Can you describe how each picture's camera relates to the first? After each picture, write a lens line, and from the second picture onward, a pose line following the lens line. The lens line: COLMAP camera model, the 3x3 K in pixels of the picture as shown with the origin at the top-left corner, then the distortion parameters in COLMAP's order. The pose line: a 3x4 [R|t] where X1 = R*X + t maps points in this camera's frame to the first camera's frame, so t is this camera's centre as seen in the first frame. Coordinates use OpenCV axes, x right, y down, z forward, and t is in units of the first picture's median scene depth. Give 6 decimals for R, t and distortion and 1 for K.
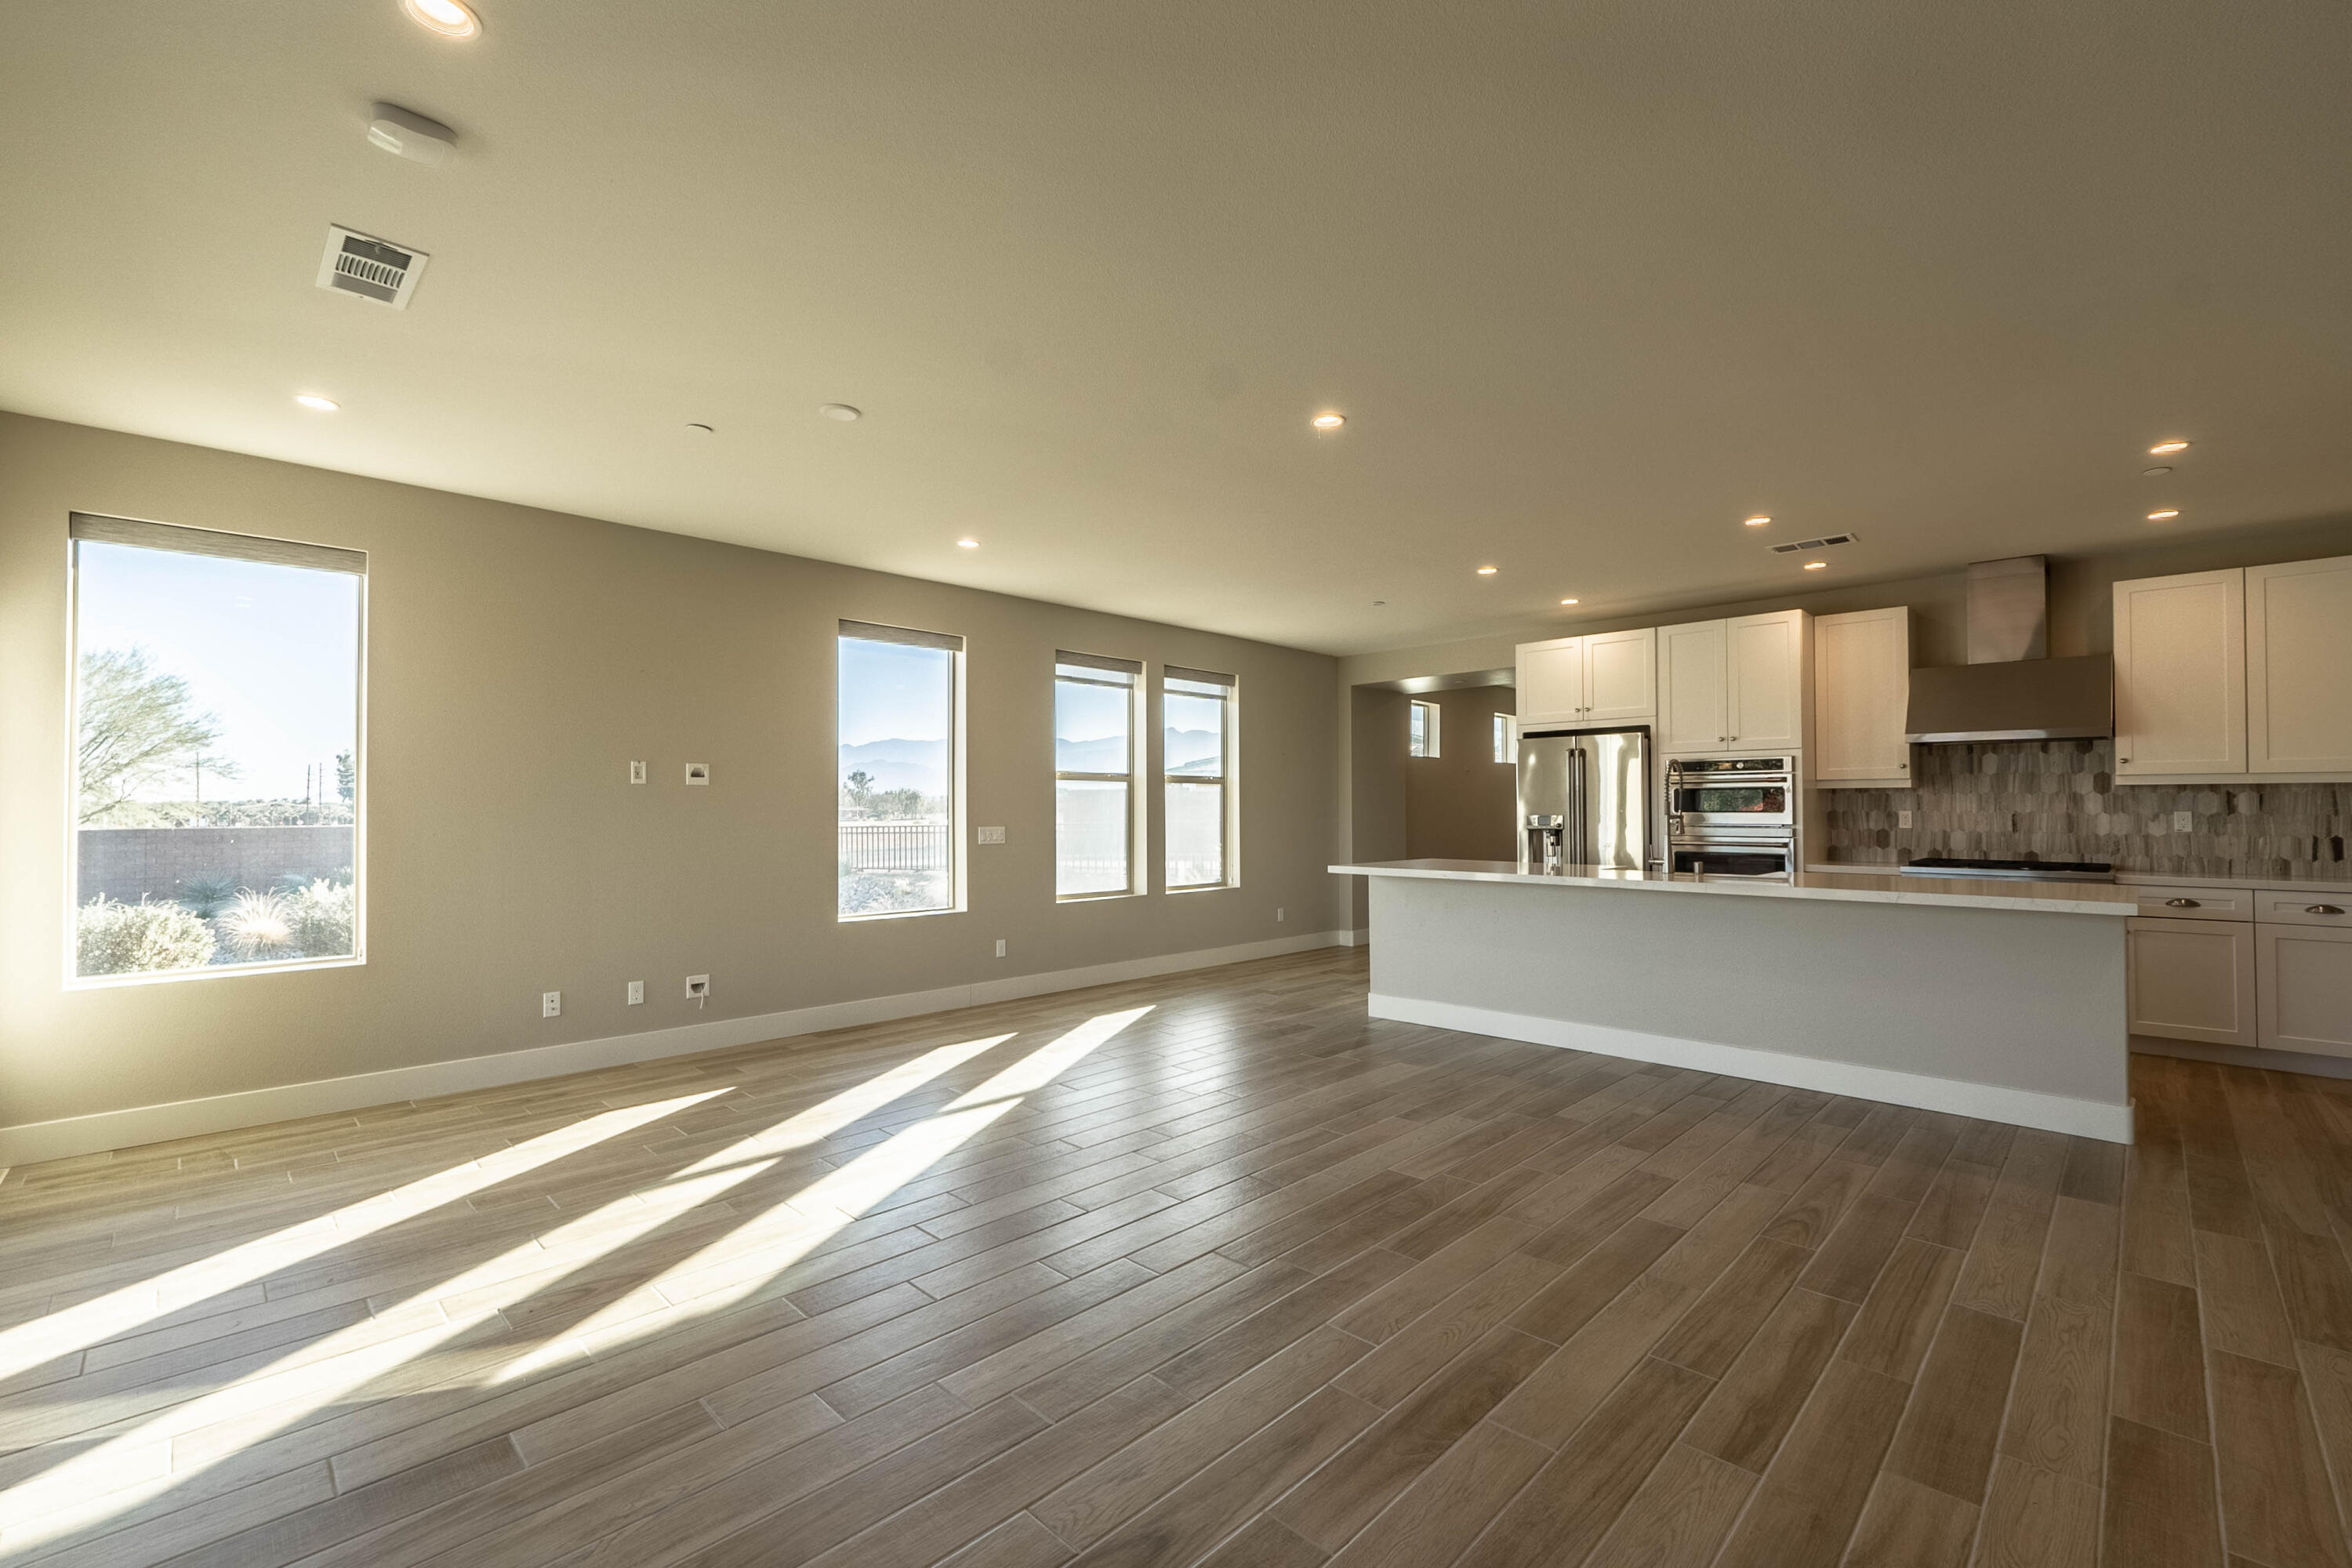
lens RADIAL K [[995.2, 0, 1178.1], [0, 995.2, 791.0], [0, 0, 1]] dist [-0.007142, 0.000858]
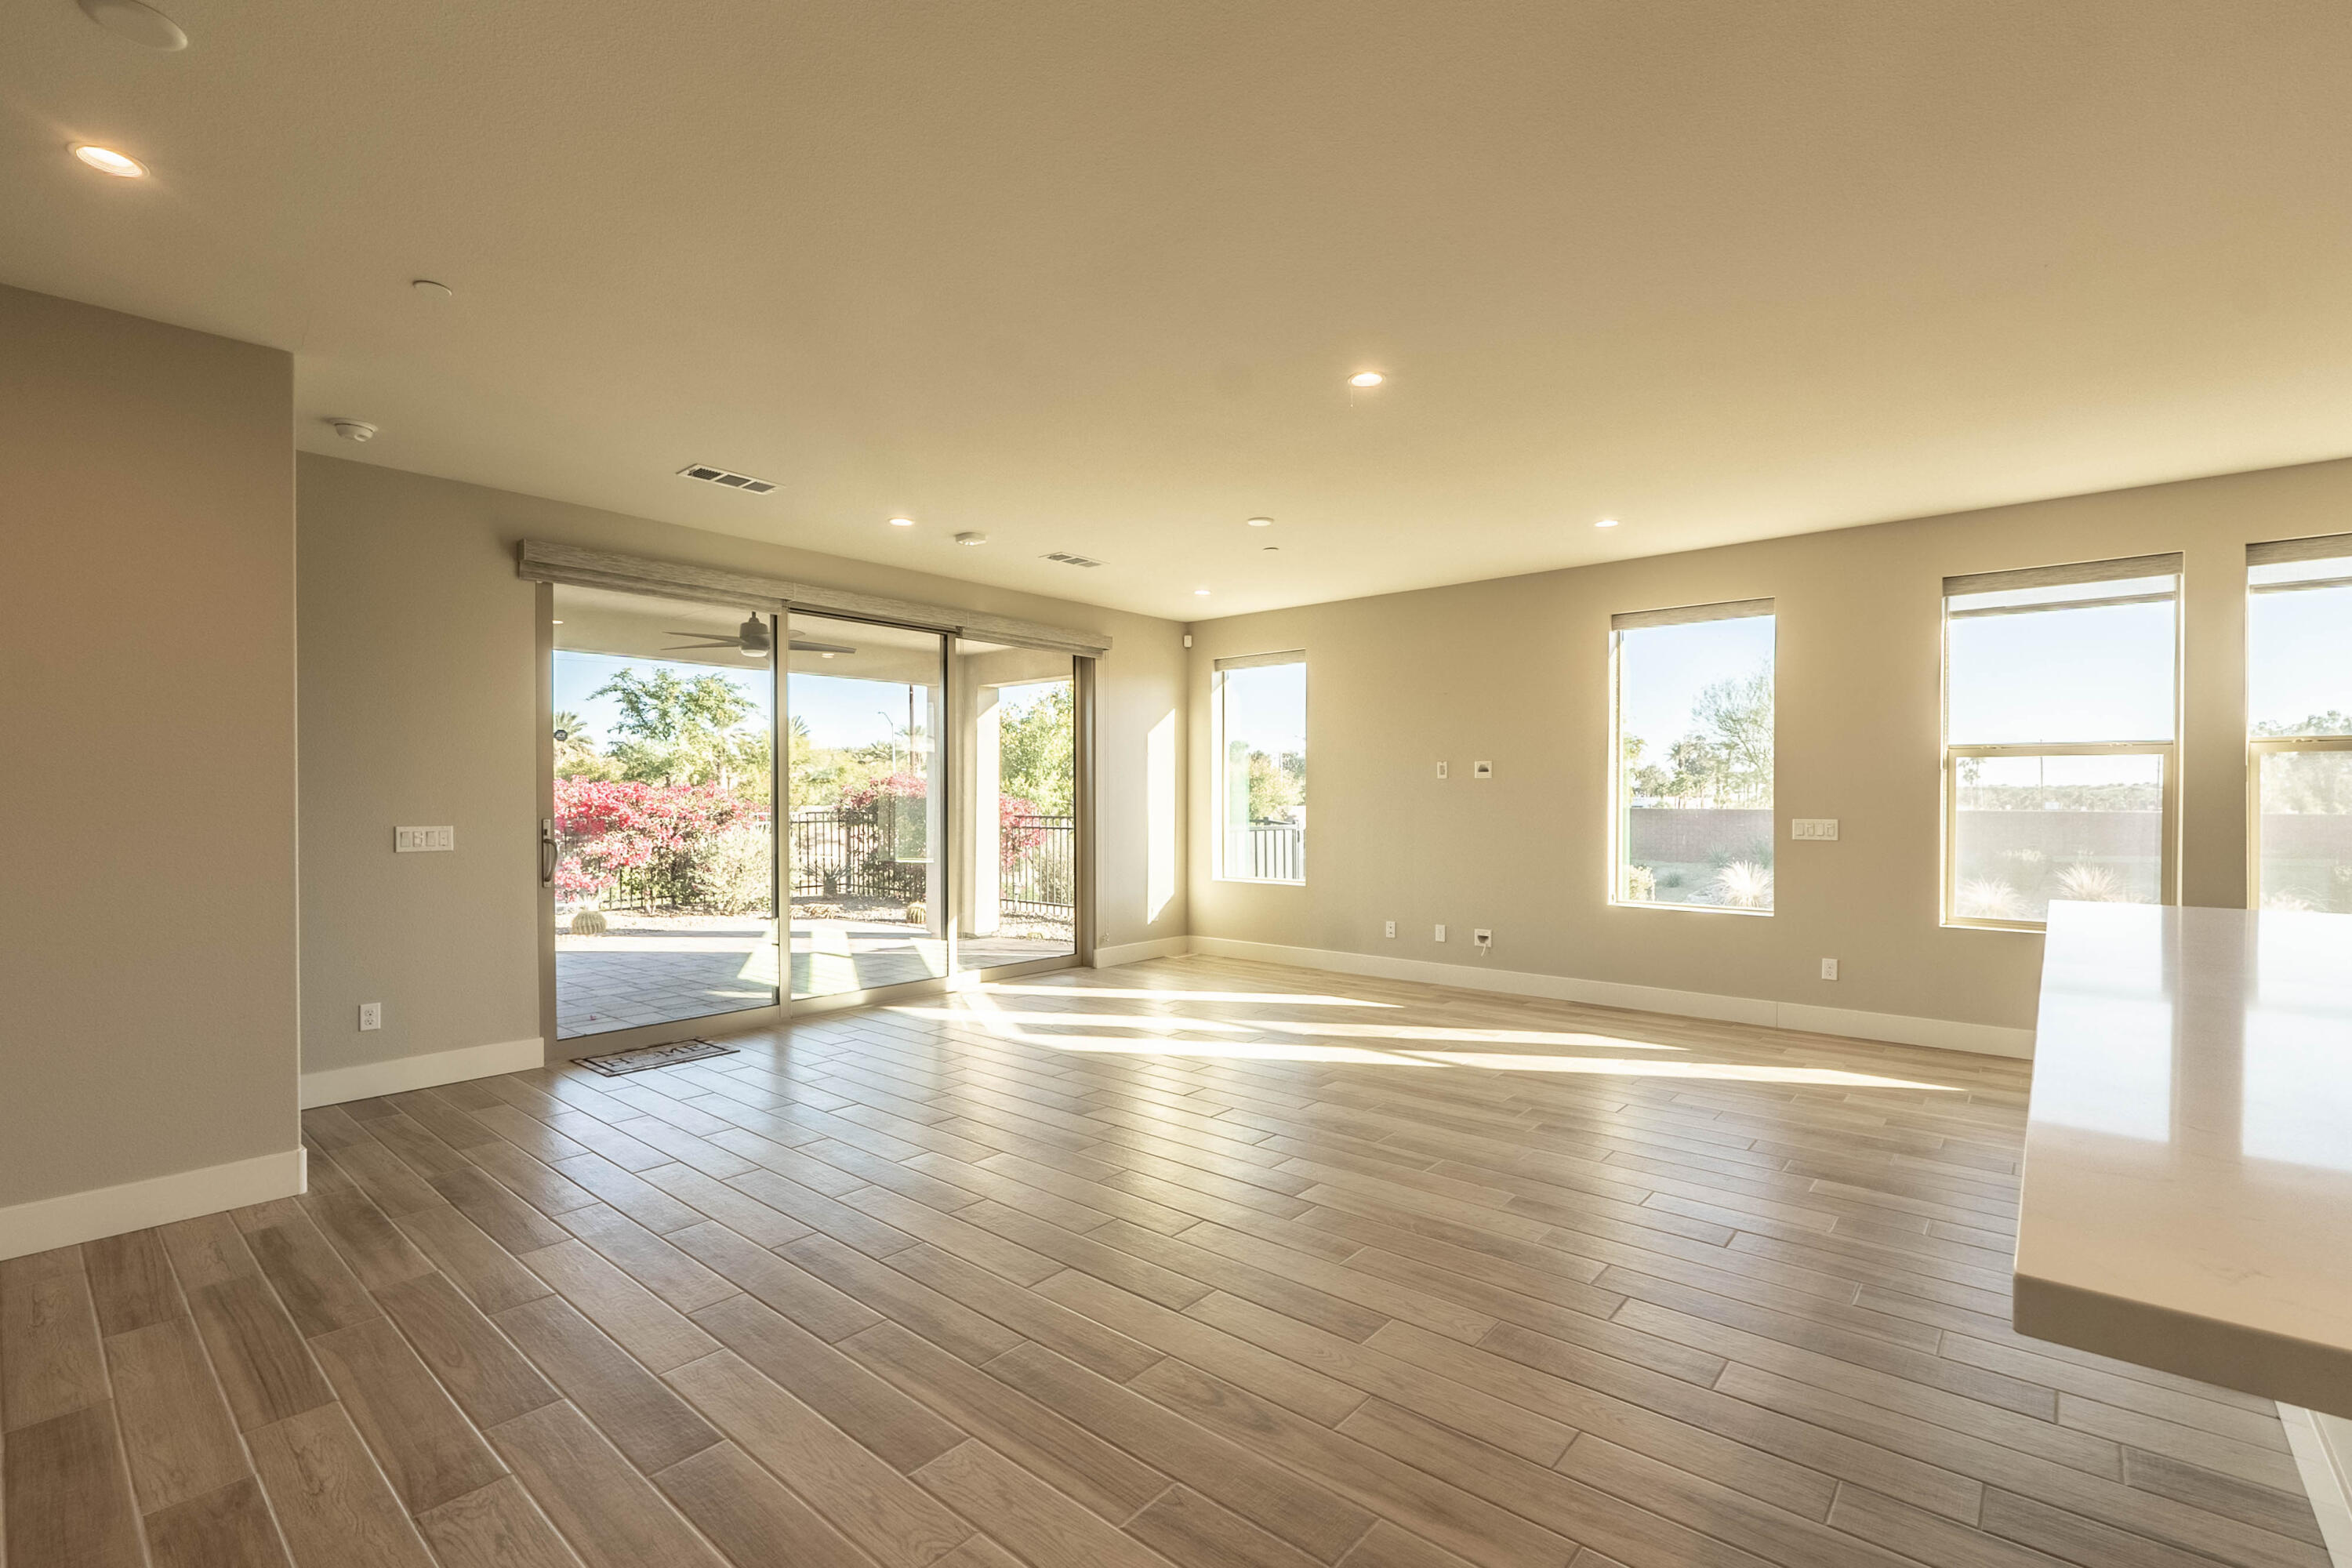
lens RADIAL K [[995.2, 0, 1195.9], [0, 995.2, 806.3], [0, 0, 1]] dist [-0.007142, 0.000858]
pose [[0.091126, 0.009580, -0.995793, 0.661598], [0.017181, 0.999790, 0.011191, 0.008353], [0.995691, -0.018129, 0.090943, 0.472034]]
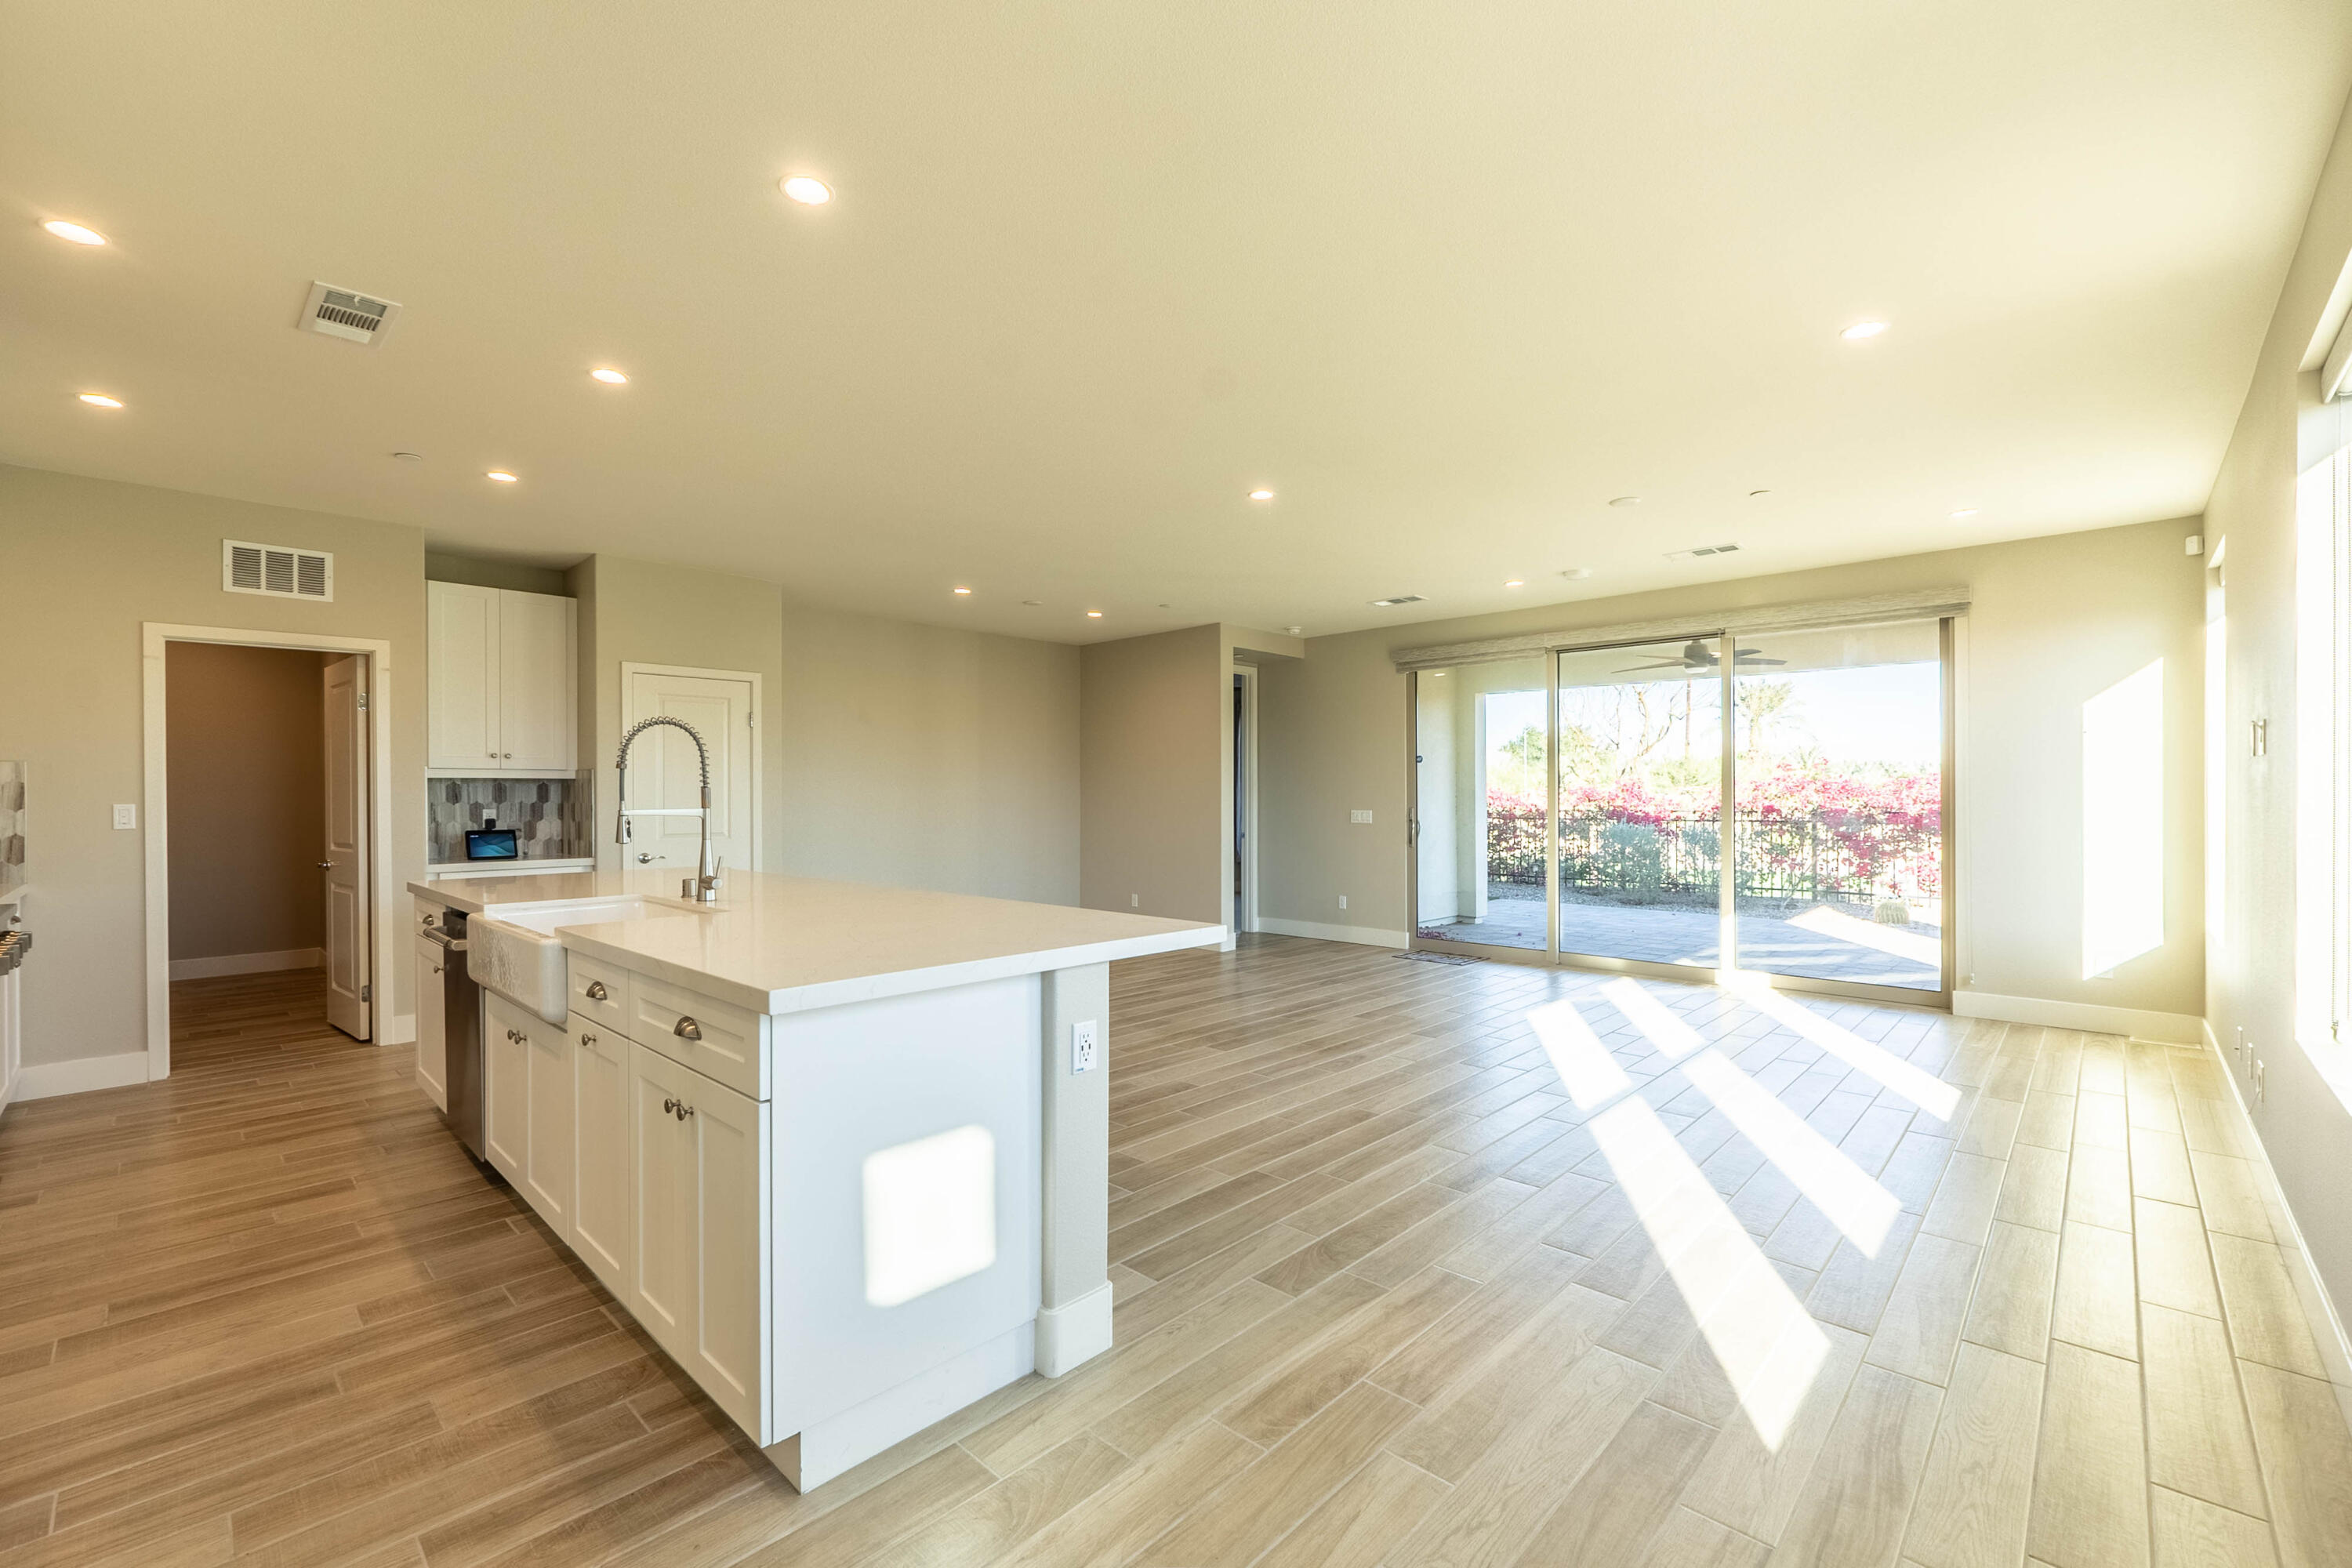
lens RADIAL K [[995.2, 0, 1178.0], [0, 995.2, 785.7], [0, 0, 1]] dist [-0.007142, 0.000858]
pose [[-0.999930, 0.005124, -0.010650, 0.171751], [0.005434, 0.999556, -0.029294, 0.025619], [0.010495, -0.029349, -0.999514, 1.426836]]
